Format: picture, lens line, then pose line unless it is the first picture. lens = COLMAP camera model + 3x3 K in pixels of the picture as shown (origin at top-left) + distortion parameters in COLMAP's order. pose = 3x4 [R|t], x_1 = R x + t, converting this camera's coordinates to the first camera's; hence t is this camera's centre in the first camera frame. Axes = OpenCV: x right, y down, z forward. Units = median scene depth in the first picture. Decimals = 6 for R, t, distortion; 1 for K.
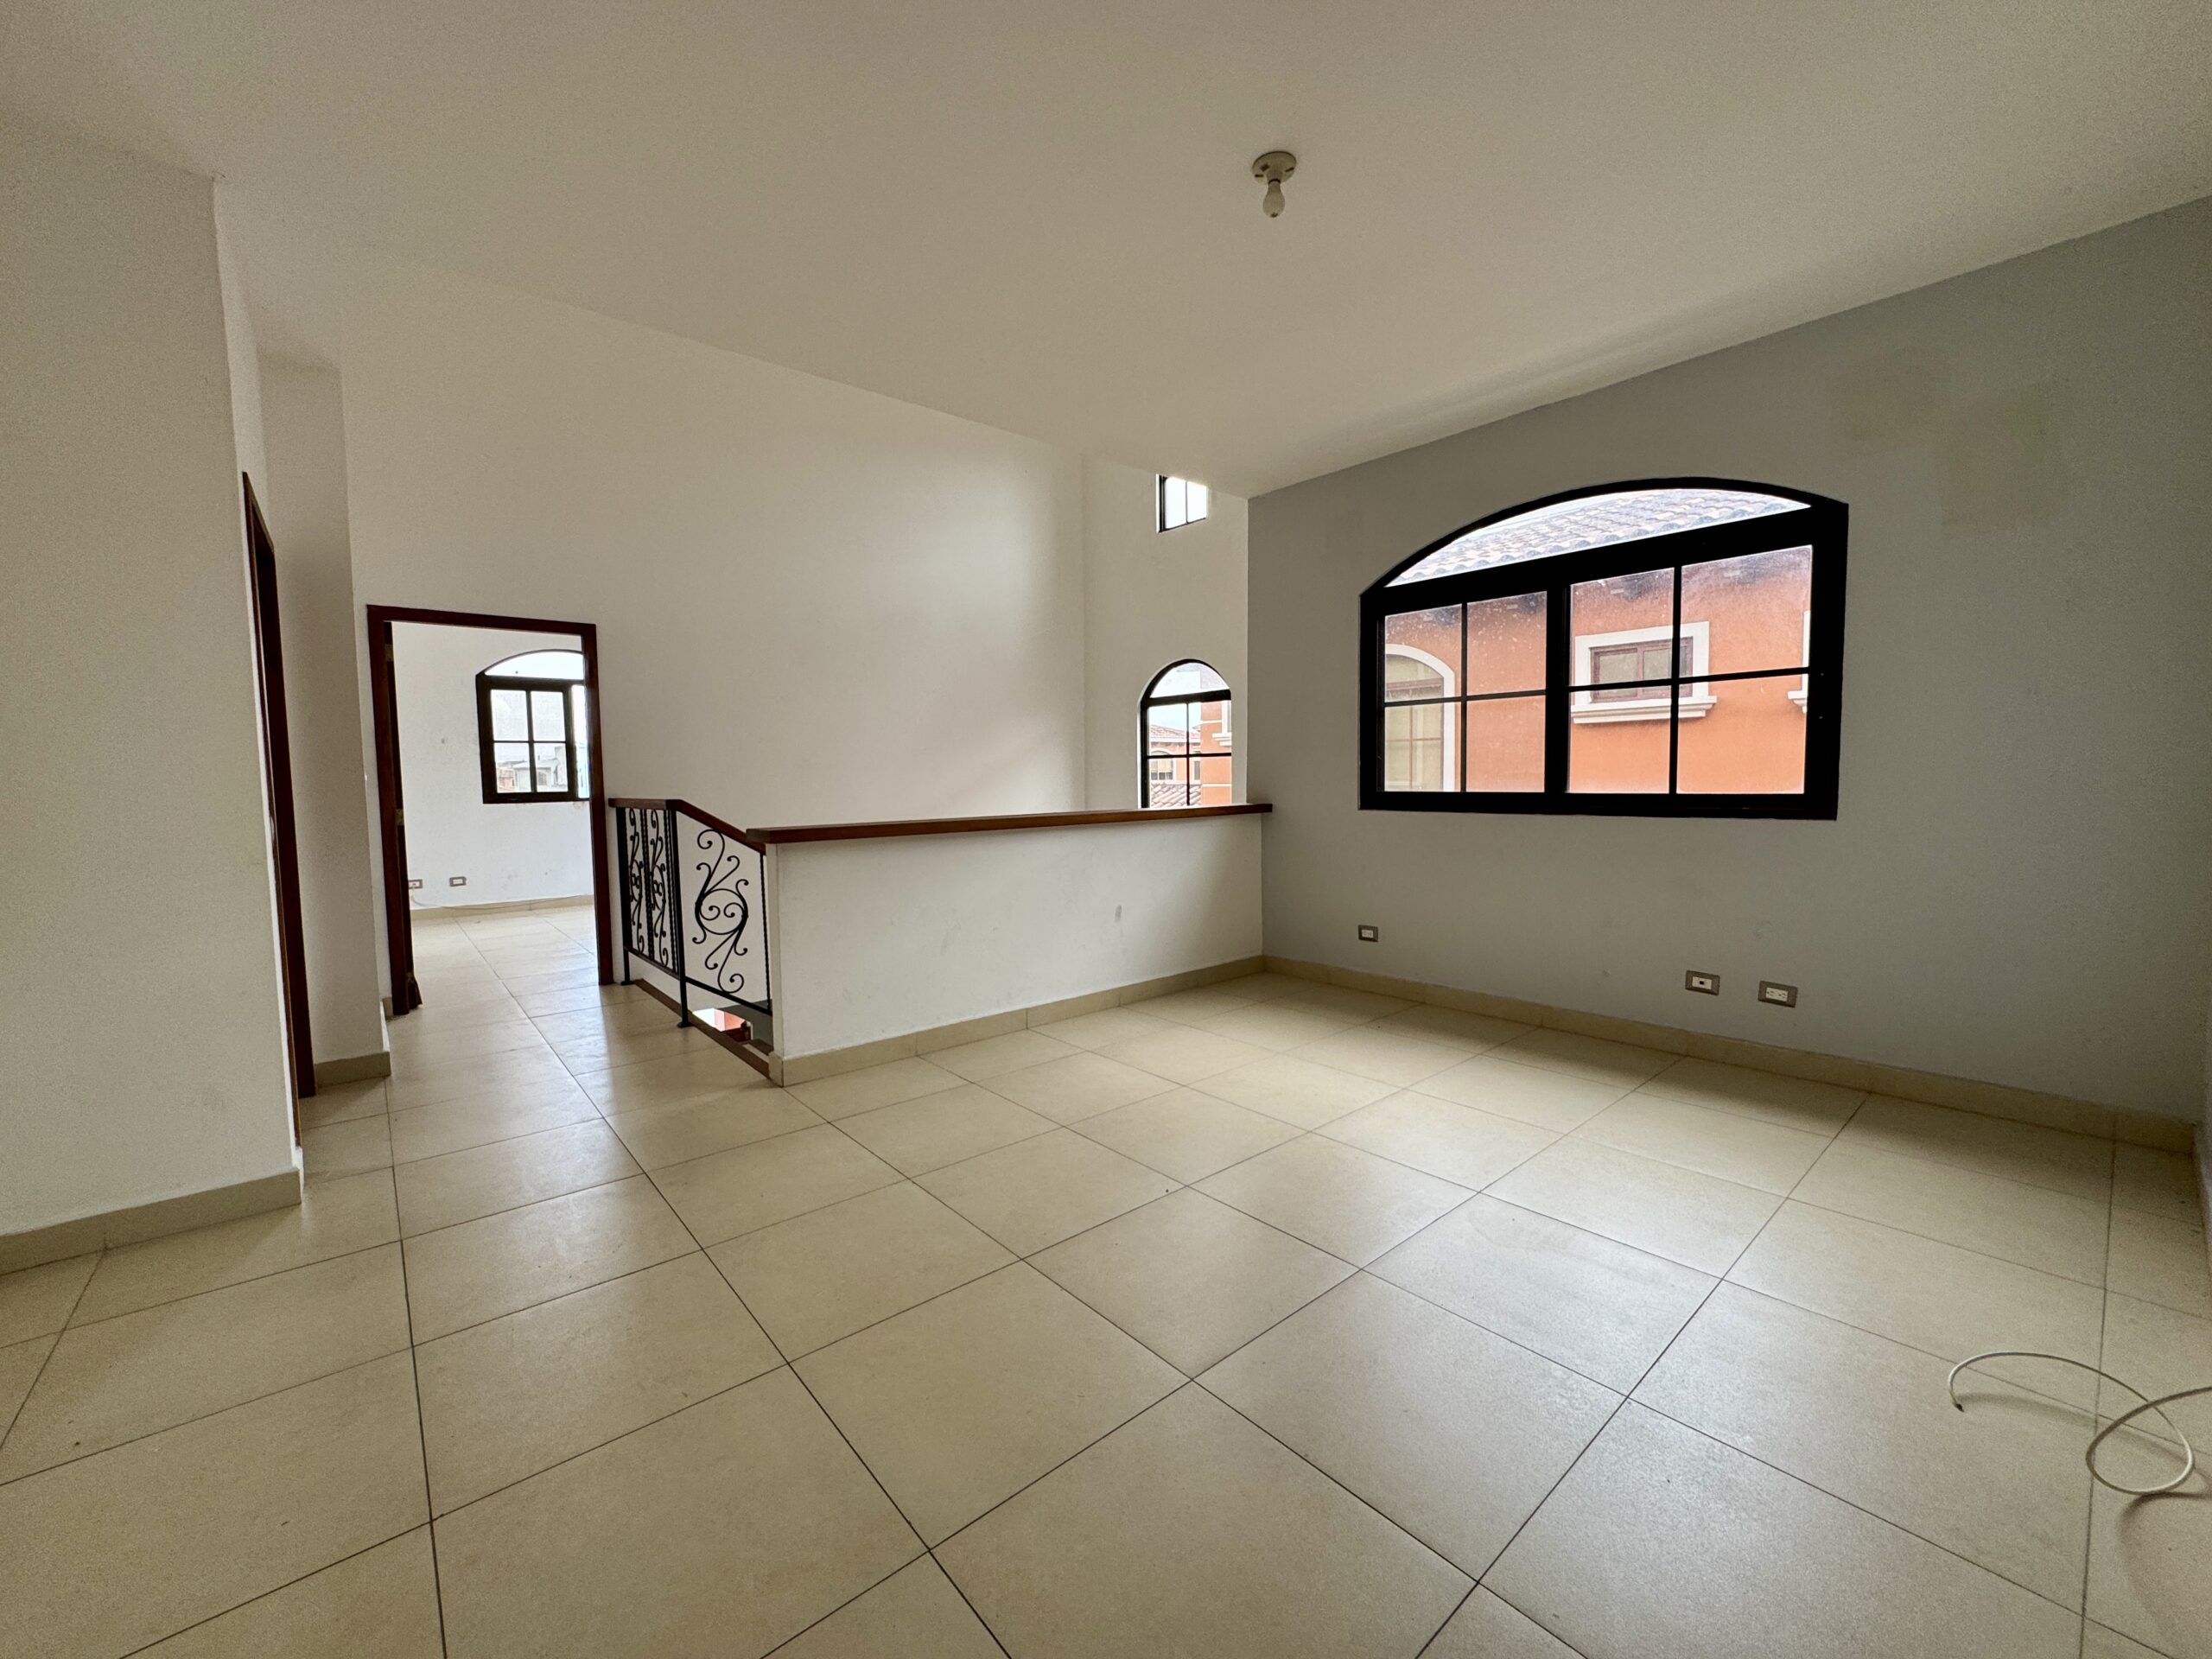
lens RADIAL K [[871.4, 0, 1105.6], [0, 871.4, 840.3], [0, 0, 1]] dist [-0.000764, -0.000464]
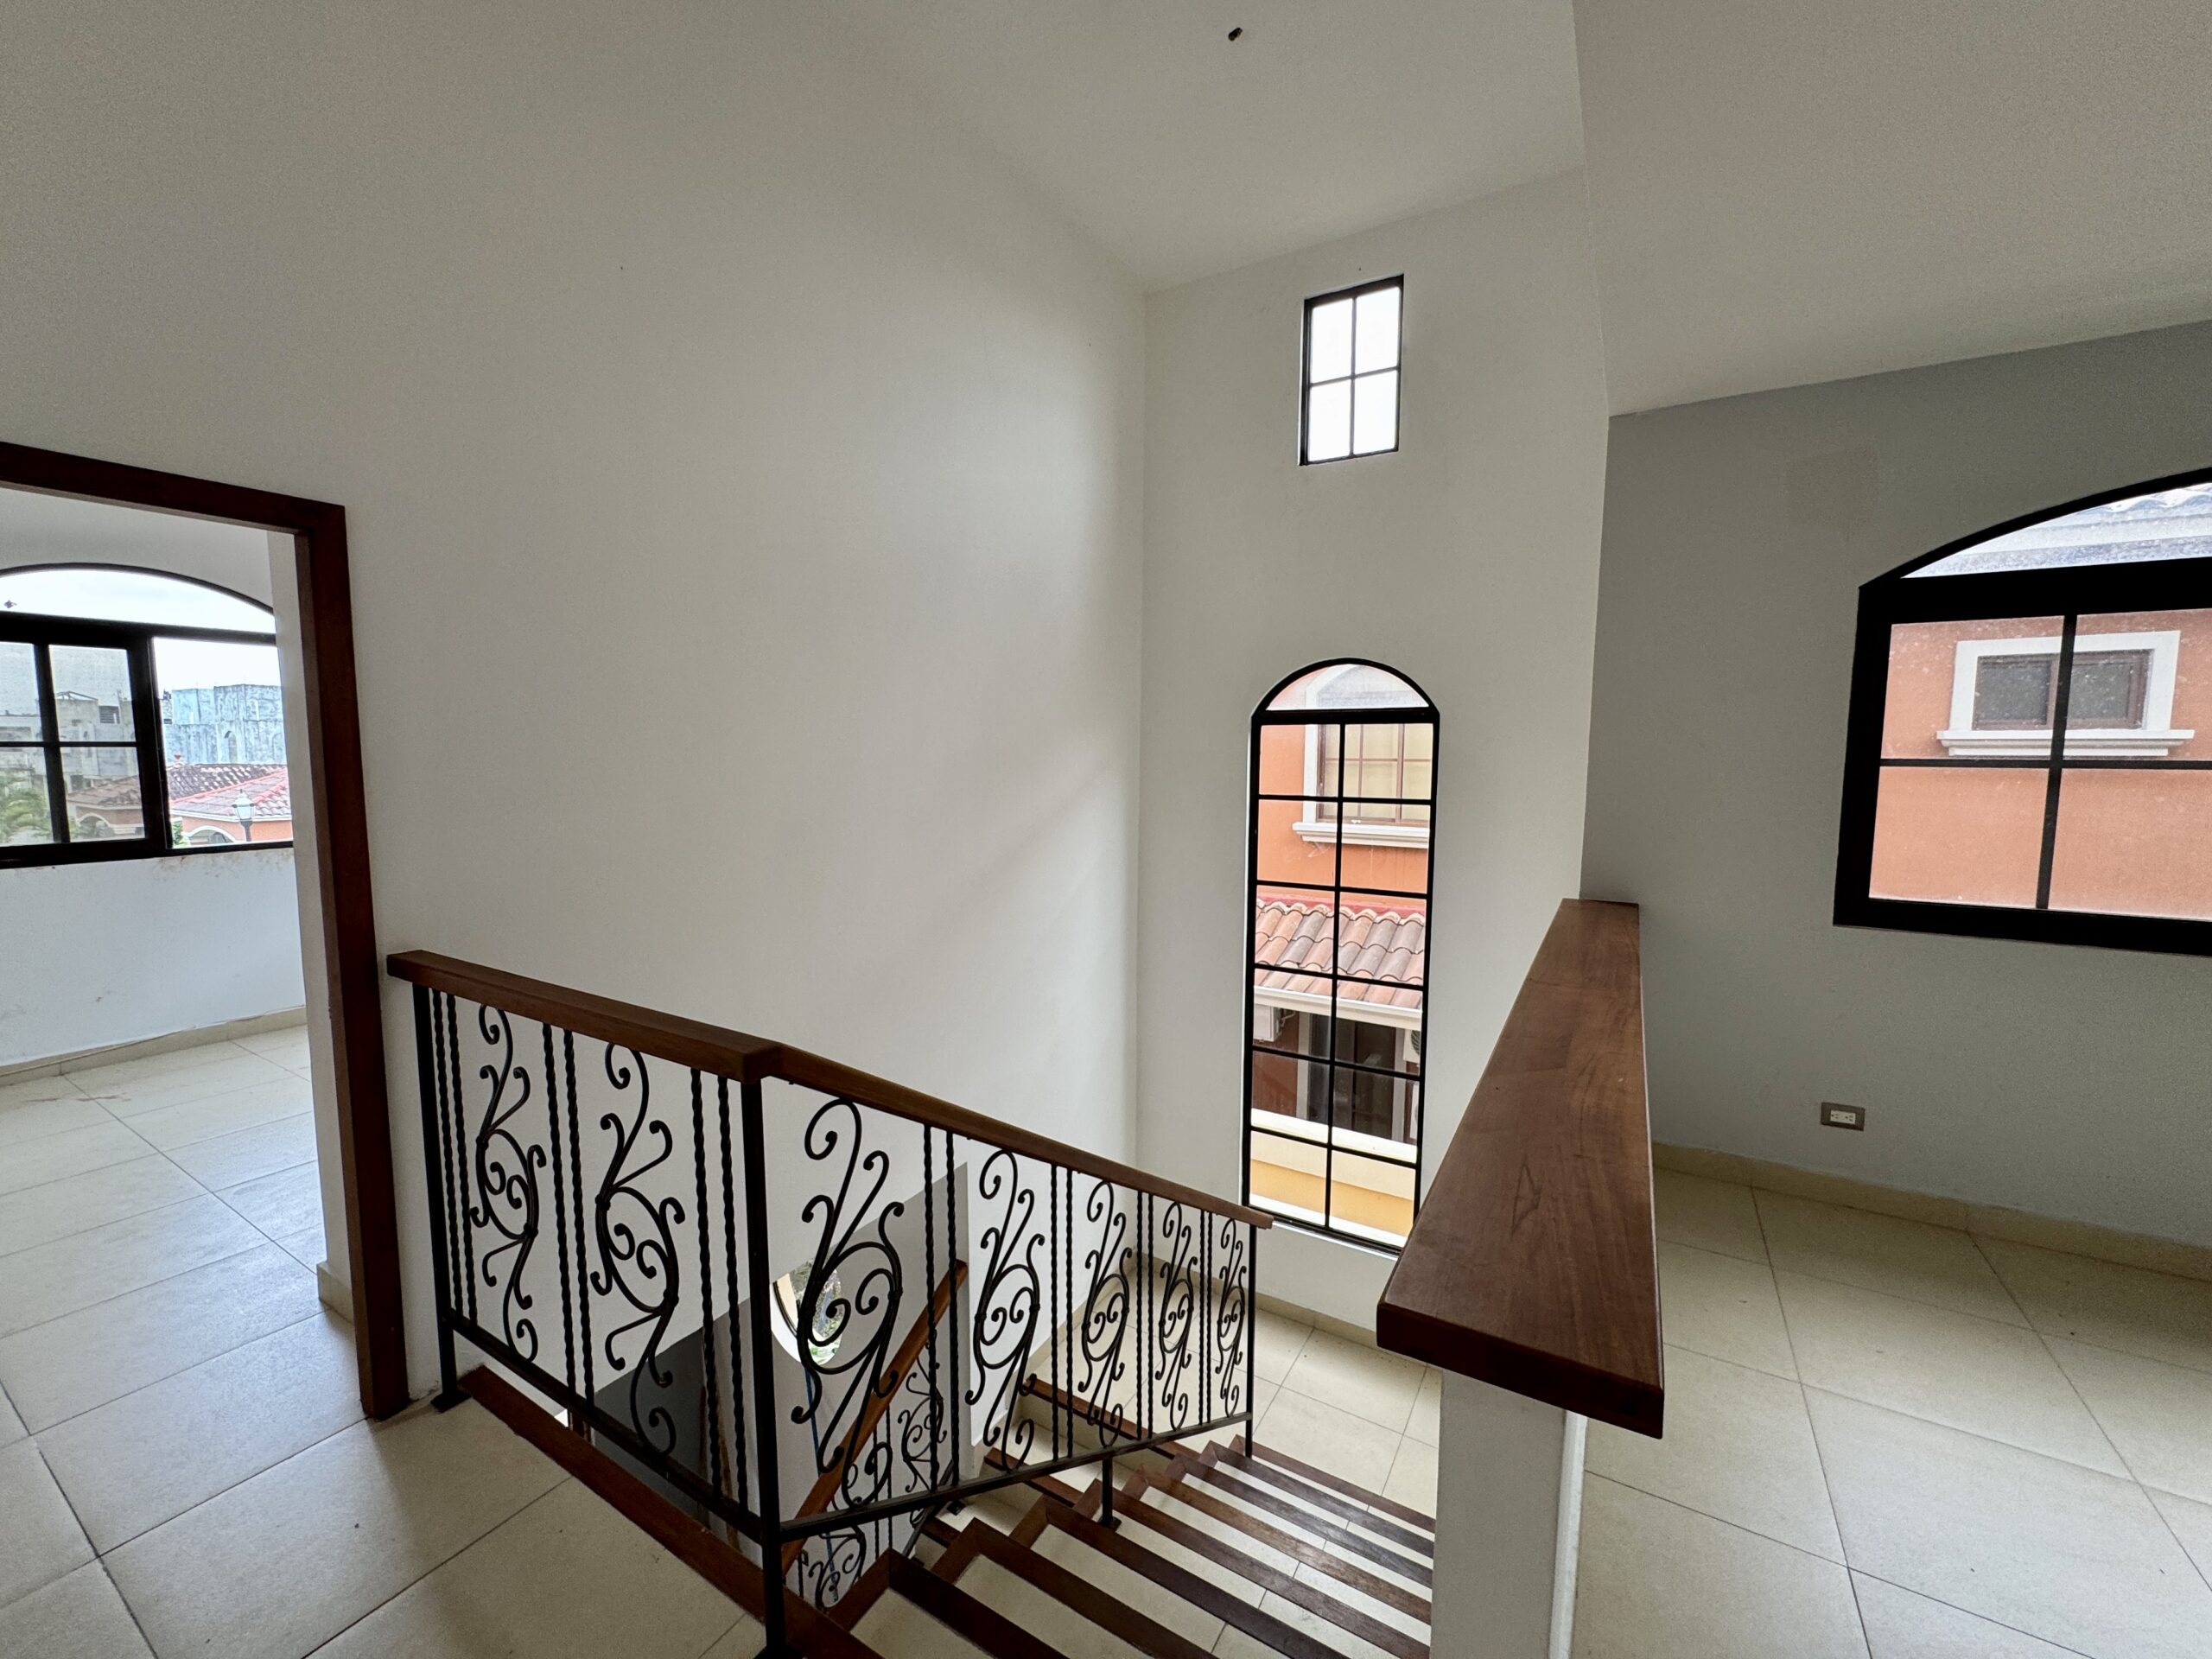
lens RADIAL K [[871.4, 0, 1096.9], [0, 871.4, 832.8], [0, 0, 1]] dist [-0.000764, -0.000464]
pose [[0.948701, -0.011561, 0.315963, -0.393525], [0.005523, 0.999785, 0.019999, -0.110871], [-0.316126, -0.017228, 0.948561, 0.530361]]
